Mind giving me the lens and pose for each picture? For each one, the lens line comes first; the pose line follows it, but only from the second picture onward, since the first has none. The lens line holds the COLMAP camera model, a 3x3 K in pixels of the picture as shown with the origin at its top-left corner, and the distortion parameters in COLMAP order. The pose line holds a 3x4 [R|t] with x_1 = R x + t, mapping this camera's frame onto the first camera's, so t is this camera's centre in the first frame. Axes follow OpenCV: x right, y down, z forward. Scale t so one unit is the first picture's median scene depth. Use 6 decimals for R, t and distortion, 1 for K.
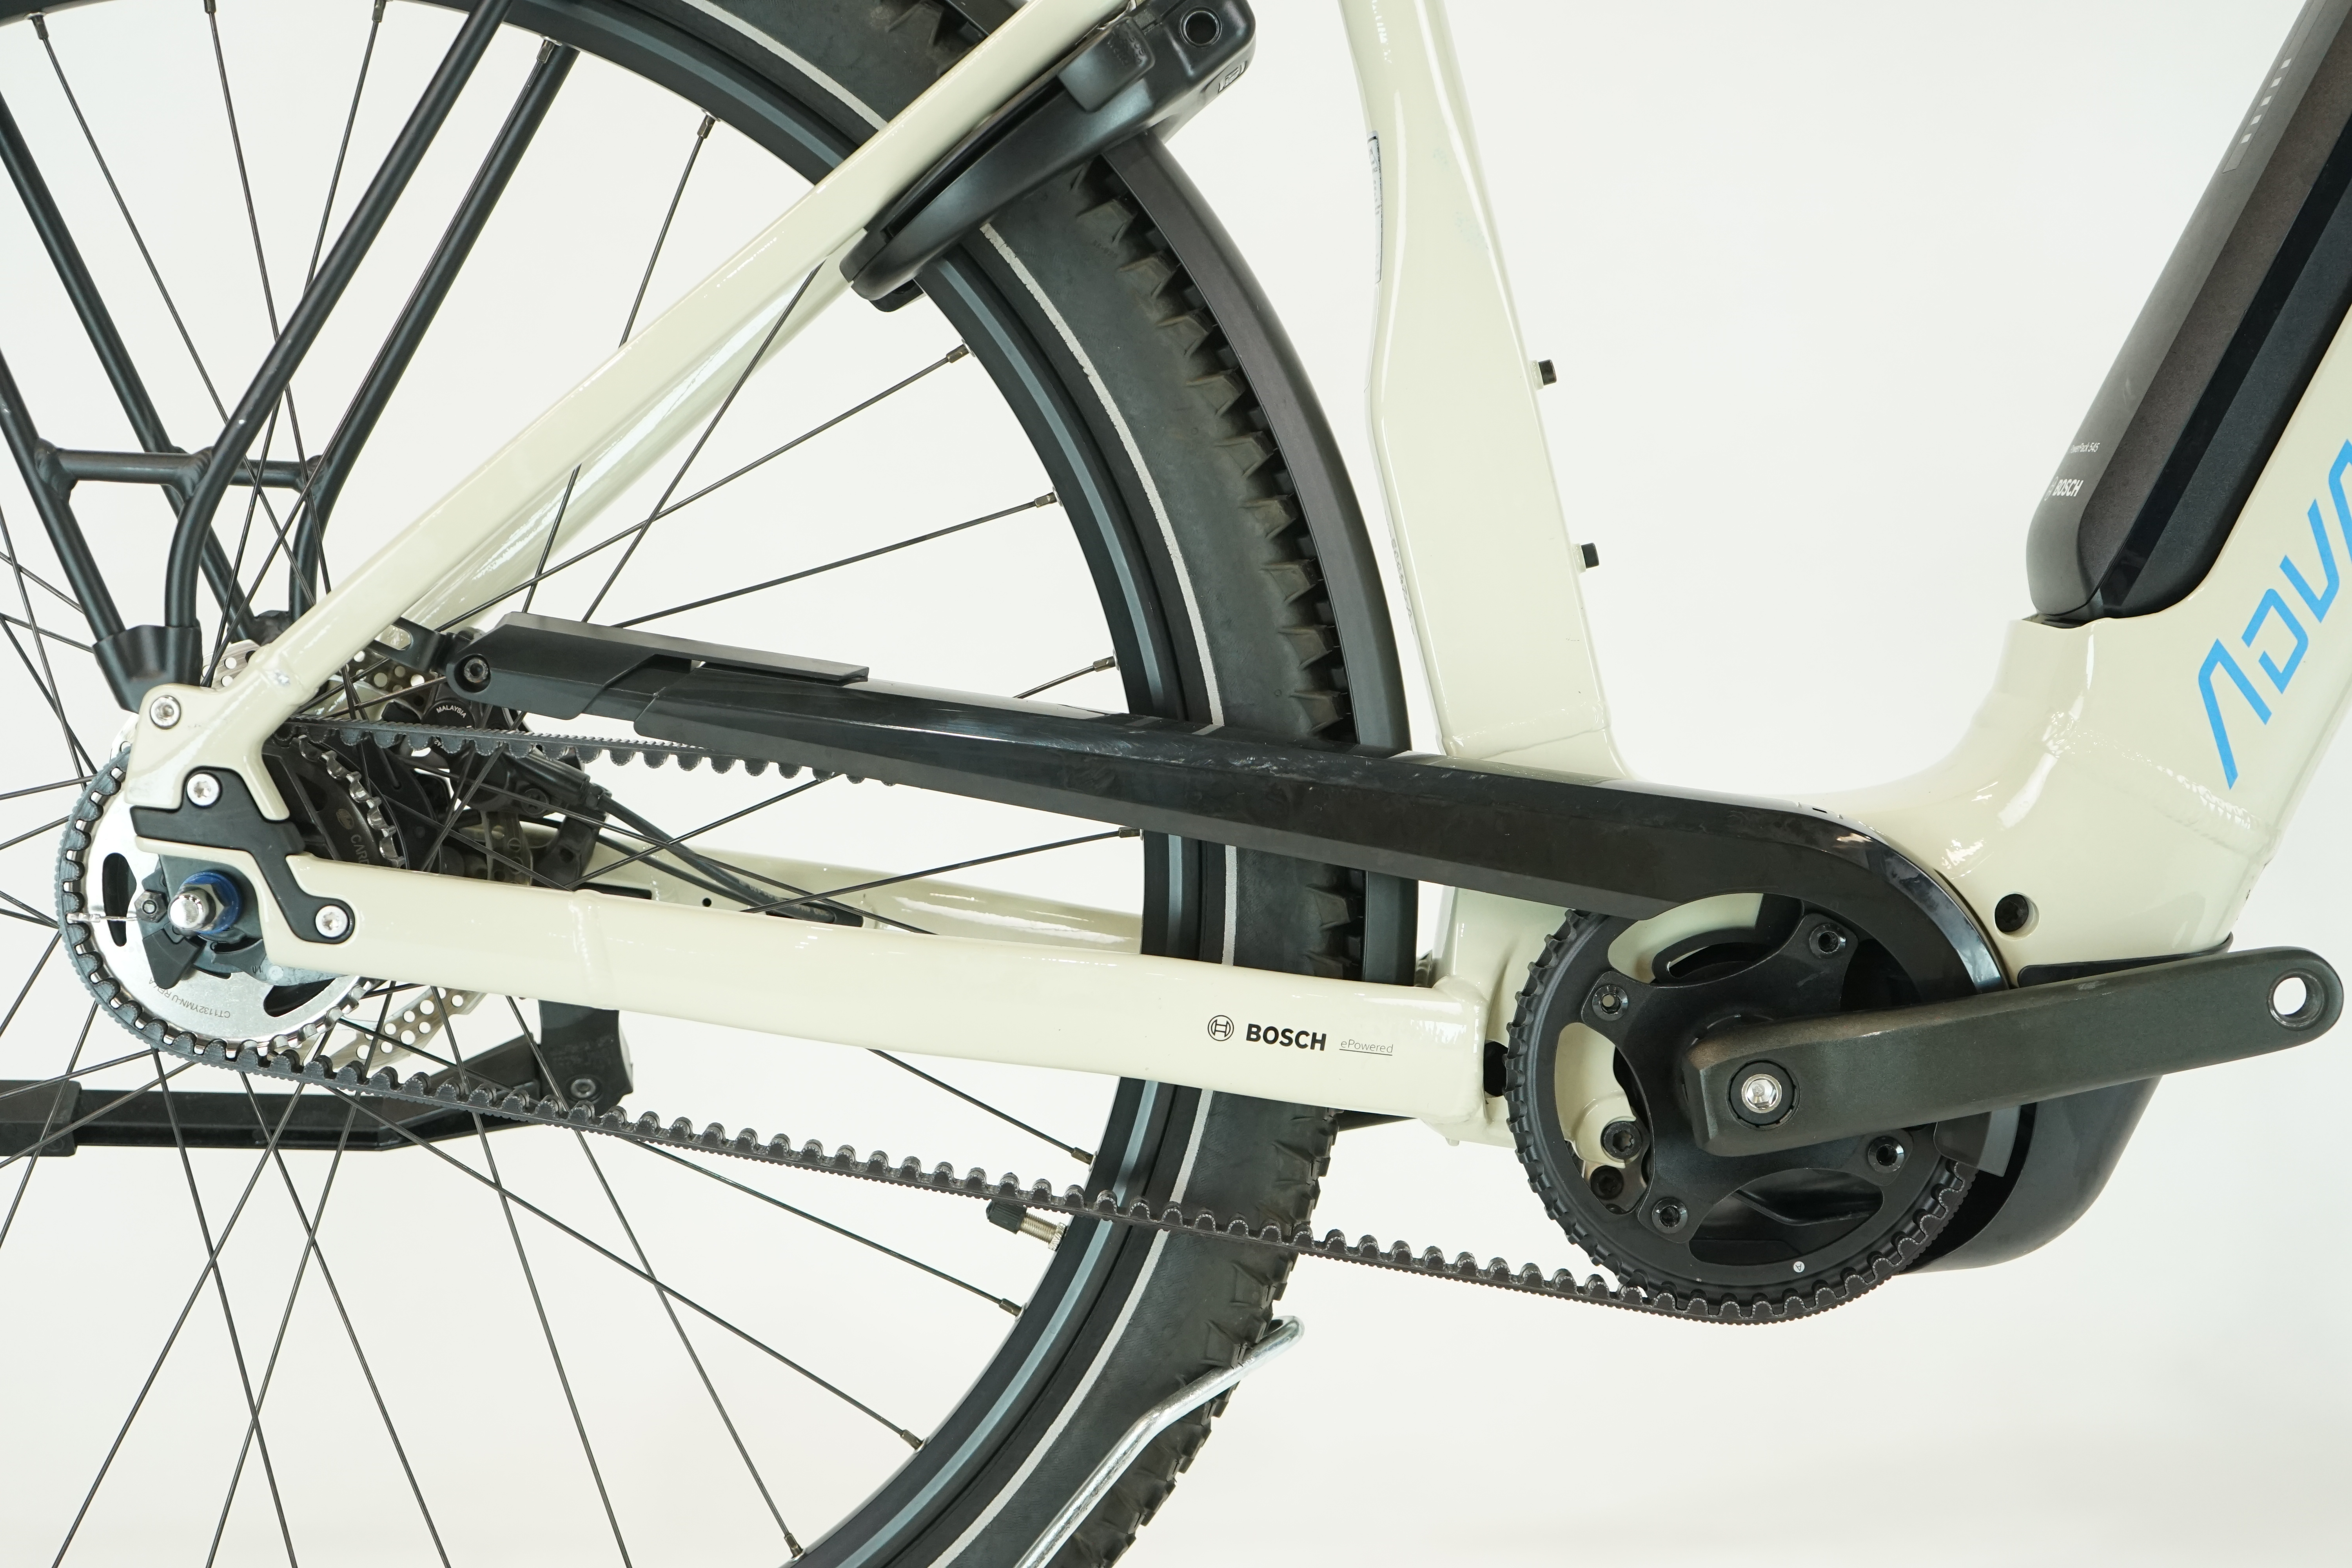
lens RADIAL K [[3485.0, 0, 1188.0], [0, 3485.0, 800.5], [0, 0, 1]] dist [0.003218, 0.000000]
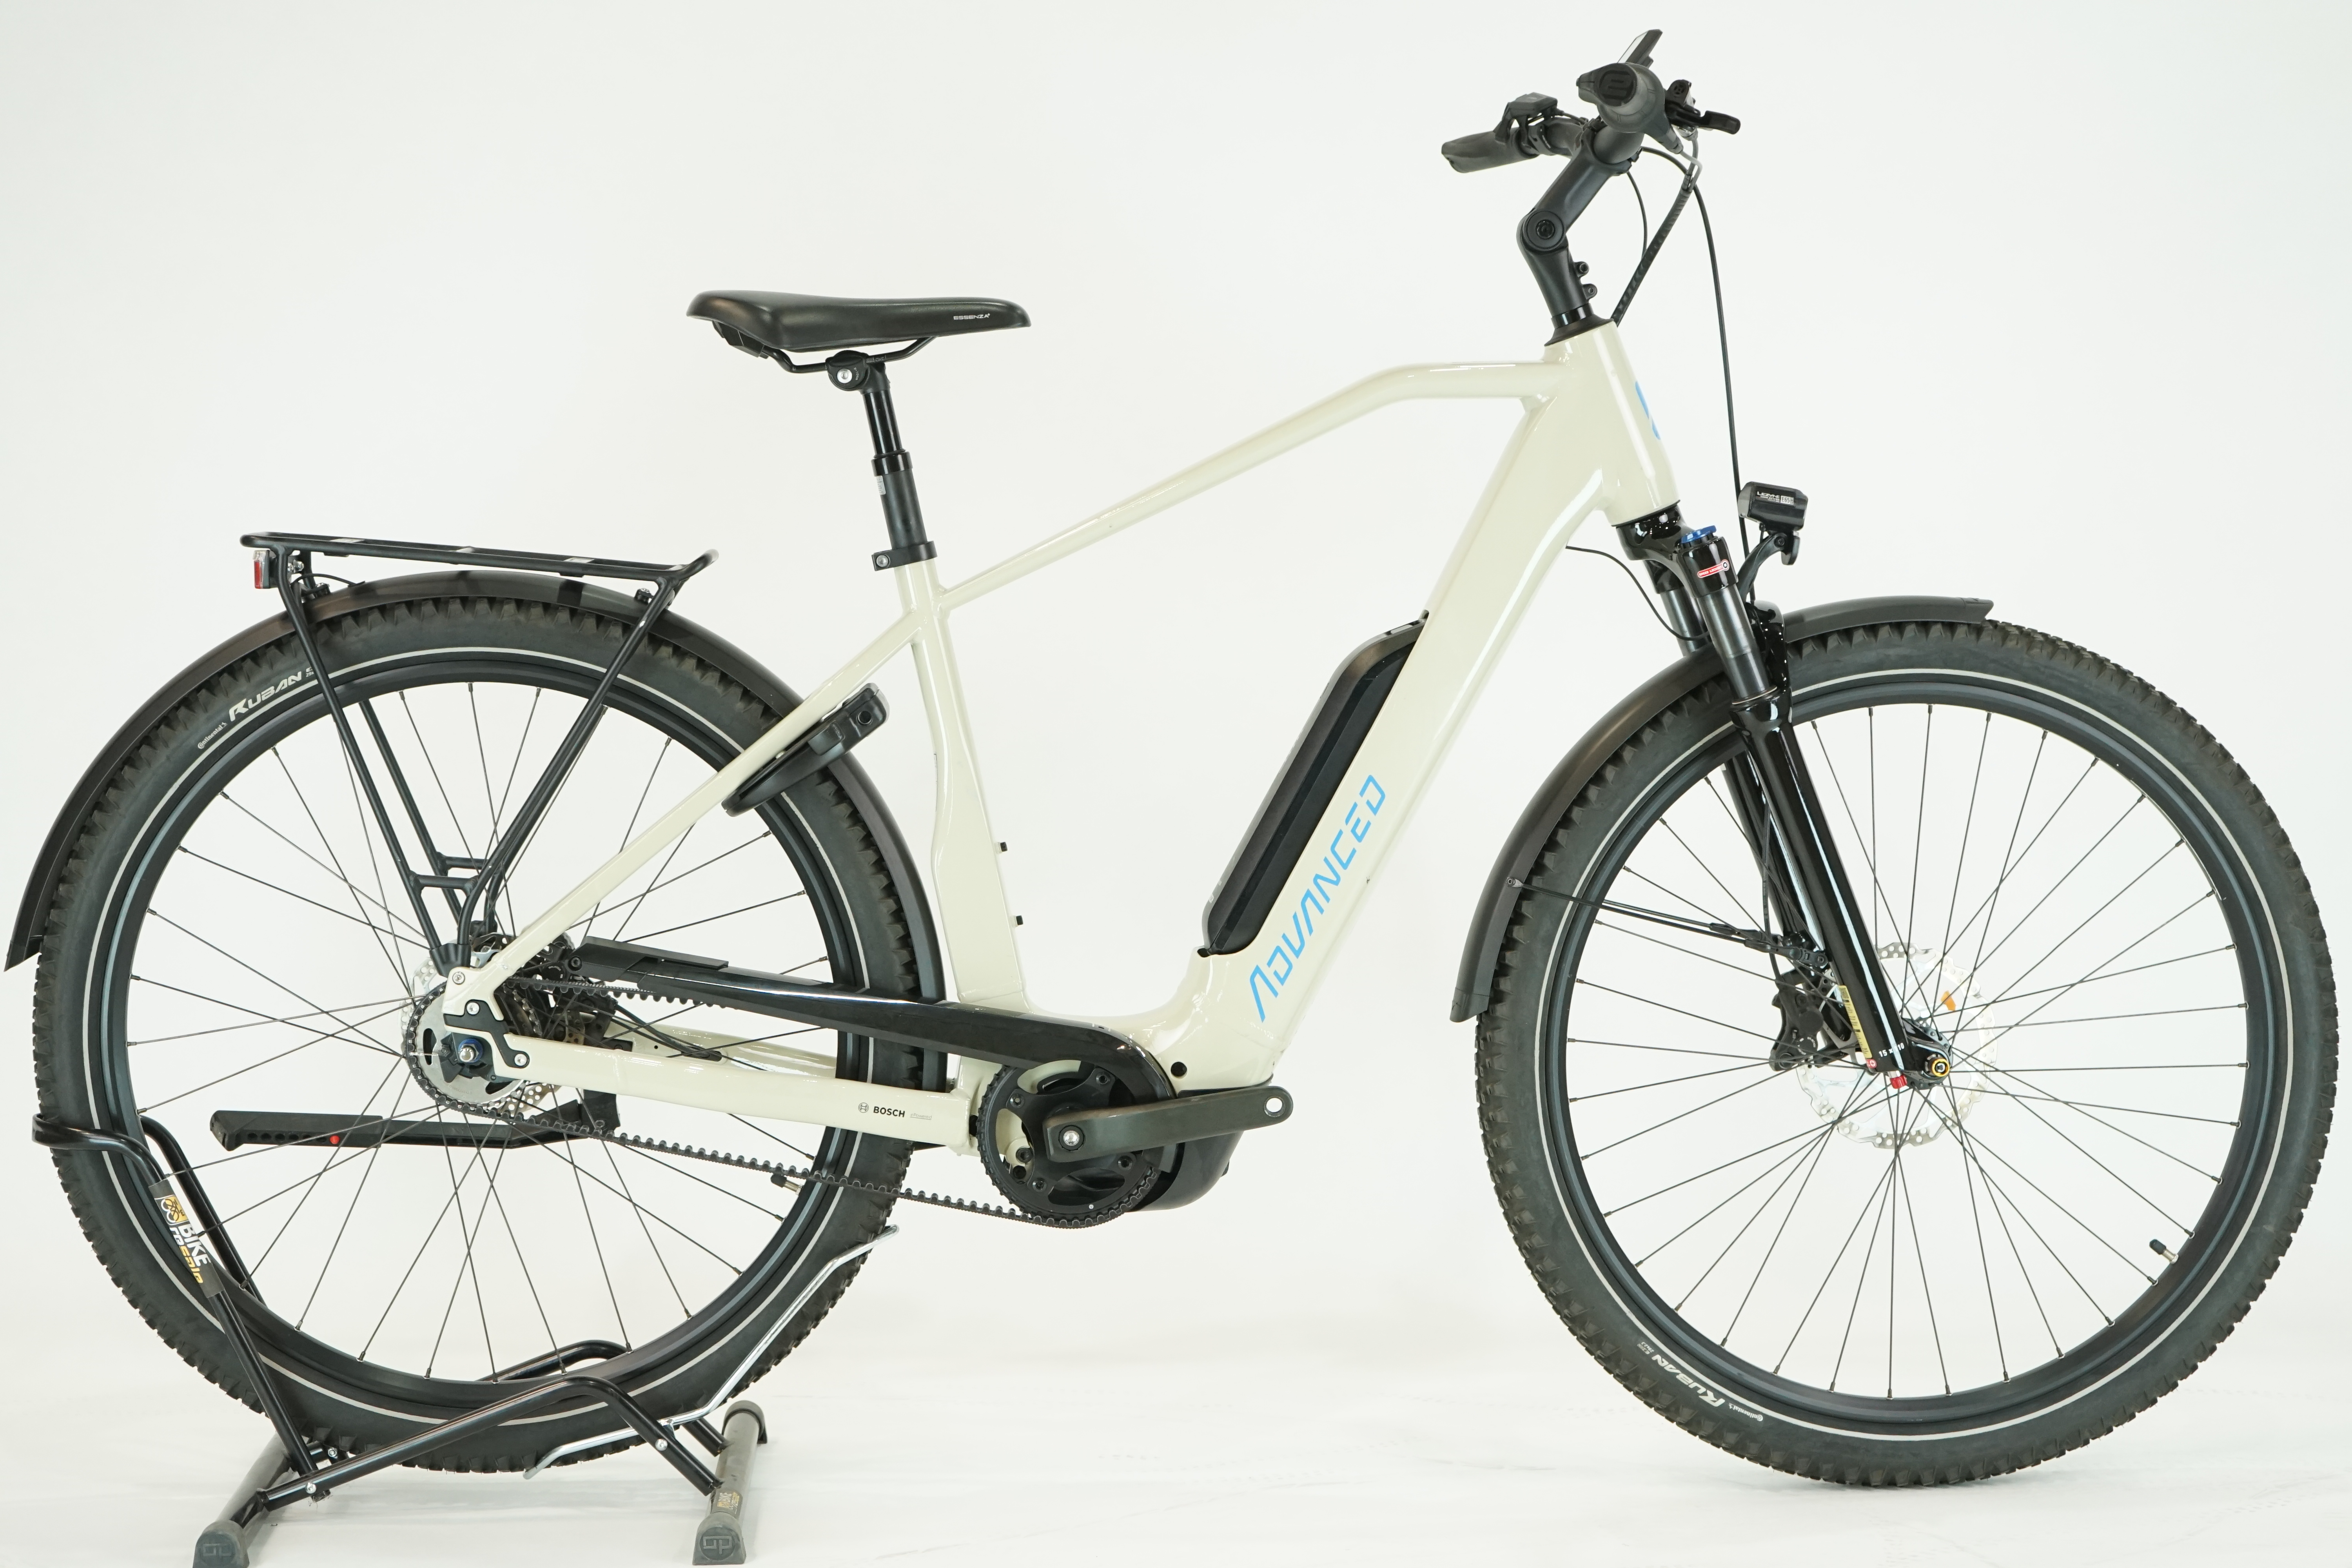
lens RADIAL K [[4017.8, 0, 1164.7], [0, 4017.8, 773.9], [0, 0, 1]] dist [-0.078463, 0.000000]
pose [[0.999084, 0.024545, 0.035064, 0.118271], [-0.024693, 0.999688, 0.003794, -0.192344], [-0.034960, -0.004656, 0.999378, -1.909642]]
